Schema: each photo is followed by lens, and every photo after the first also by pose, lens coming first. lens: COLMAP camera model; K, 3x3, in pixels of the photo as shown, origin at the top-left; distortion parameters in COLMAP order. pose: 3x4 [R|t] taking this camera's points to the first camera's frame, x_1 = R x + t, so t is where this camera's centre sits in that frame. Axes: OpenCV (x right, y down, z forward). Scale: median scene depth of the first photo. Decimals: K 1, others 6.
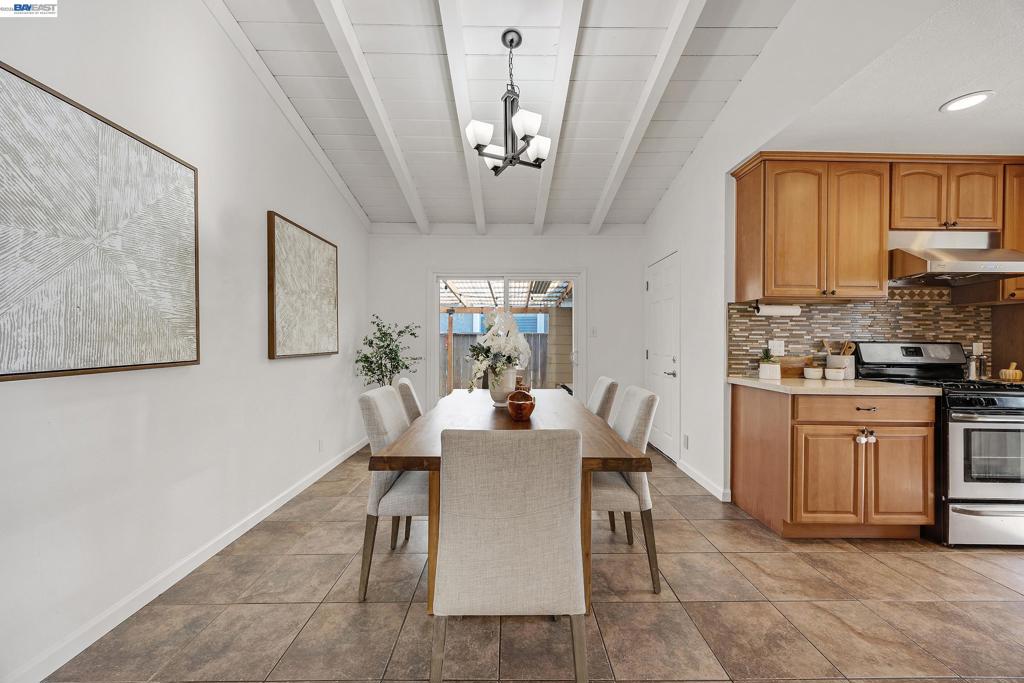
lens RADIAL K [[389.1, 0, 510.8], [0, 389.1, 340.1], [0, 0, 1]] dist [-0.003341, 0.000169]
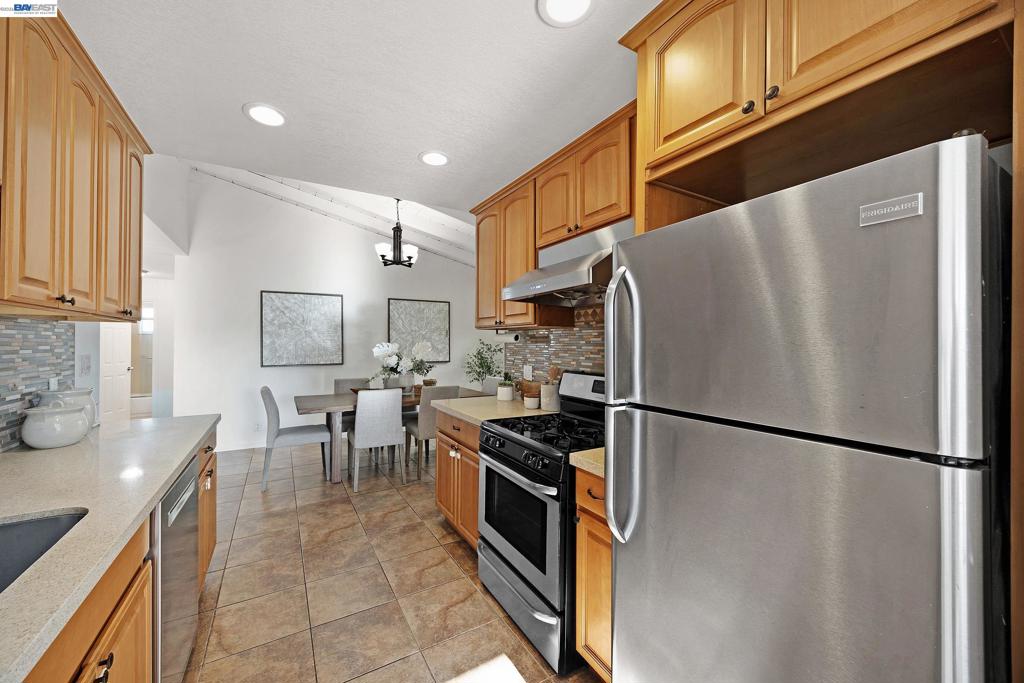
lens RADIAL K [[389.1, 0, 513.7], [0, 389.1, 341.8], [0, 0, 1]] dist [-0.003341, 0.000169]
pose [[0.513028, -0.009309, -0.858321, 1.747208], [-0.000064, 0.999941, -0.010884, -0.057297], [0.858372, 0.005639, 0.512997, 0.482798]]
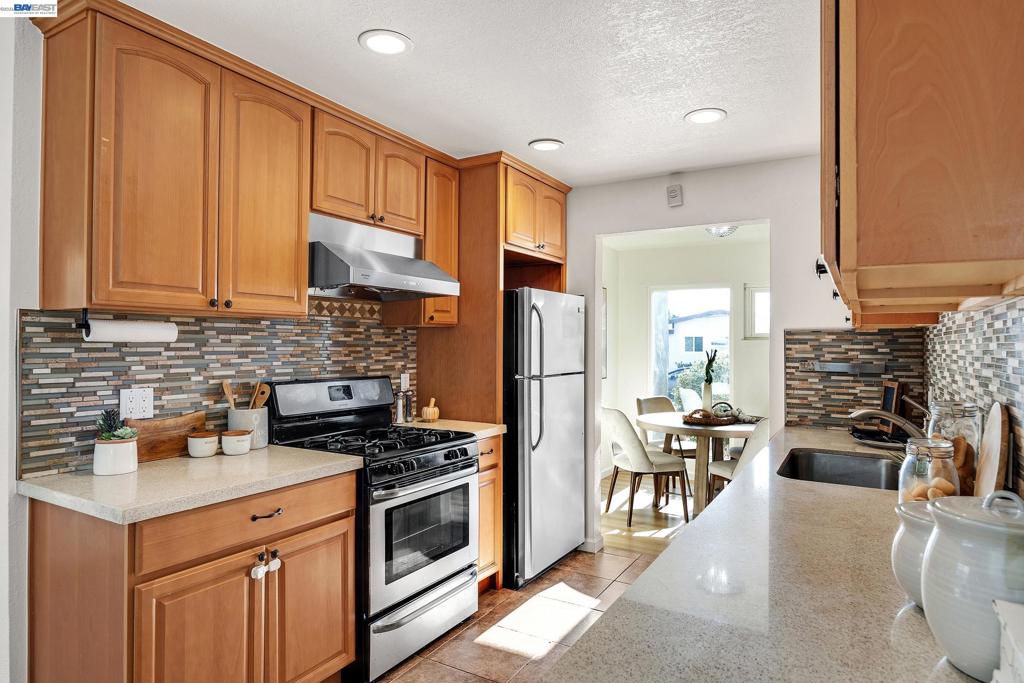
lens RADIAL K [[594.3, 0, 511.2], [0, 594.3, 338.2], [0, 0, 1]] dist [-0.005674, 0.000922]
pose [[0.513787, 0.003508, 0.857910, 0.304947], [-0.002138, 0.999994, -0.002809, -0.070737], [-0.857915, -0.000391, 0.513792, 0.210134]]
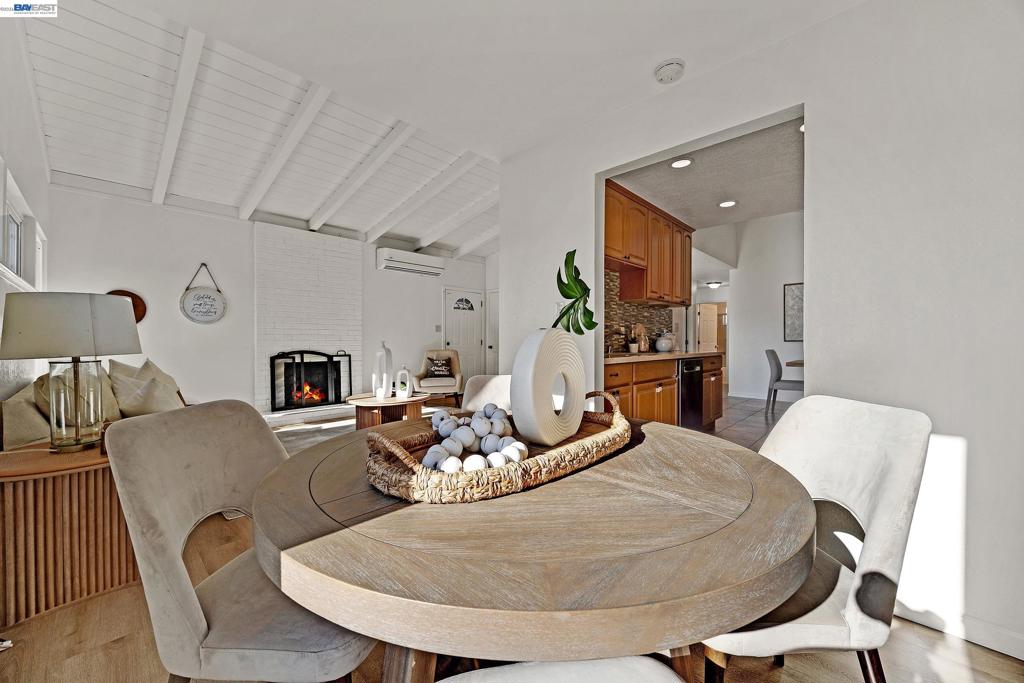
lens RADIAL K [[389.1, 0, 510.3], [0, 389.1, 342.5], [0, 0, 1]] dist [-0.003341, 0.000169]
pose [[-0.699203, -0.007331, -0.714885, 2.585583], [-0.008642, 0.999961, -0.001802, 0.076848], [0.714871, 0.004918, -0.699239, 0.911625]]
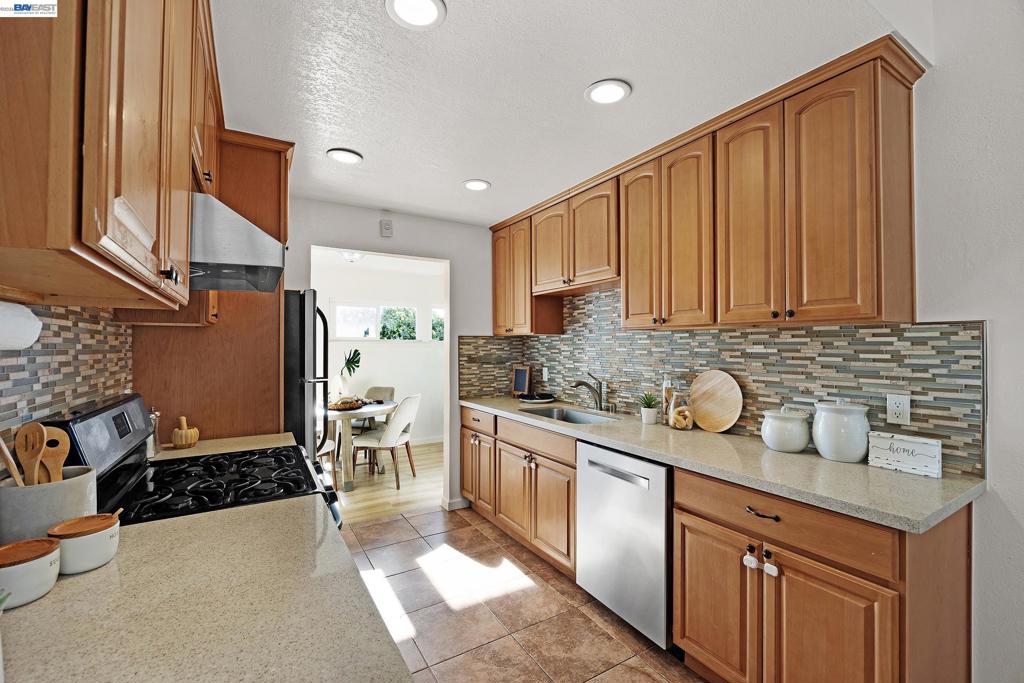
lens RADIAL K [[434.7, 0, 511.5], [0, 434.7, 341.9], [0, 0, 1]] dist [-0.004140, 0.000989]
pose [[-0.510987, -0.001384, 0.859588, 0.404476], [-0.004237, 0.999991, -0.000909, -0.073485], [-0.859578, -0.004107, -0.510988, 0.941599]]
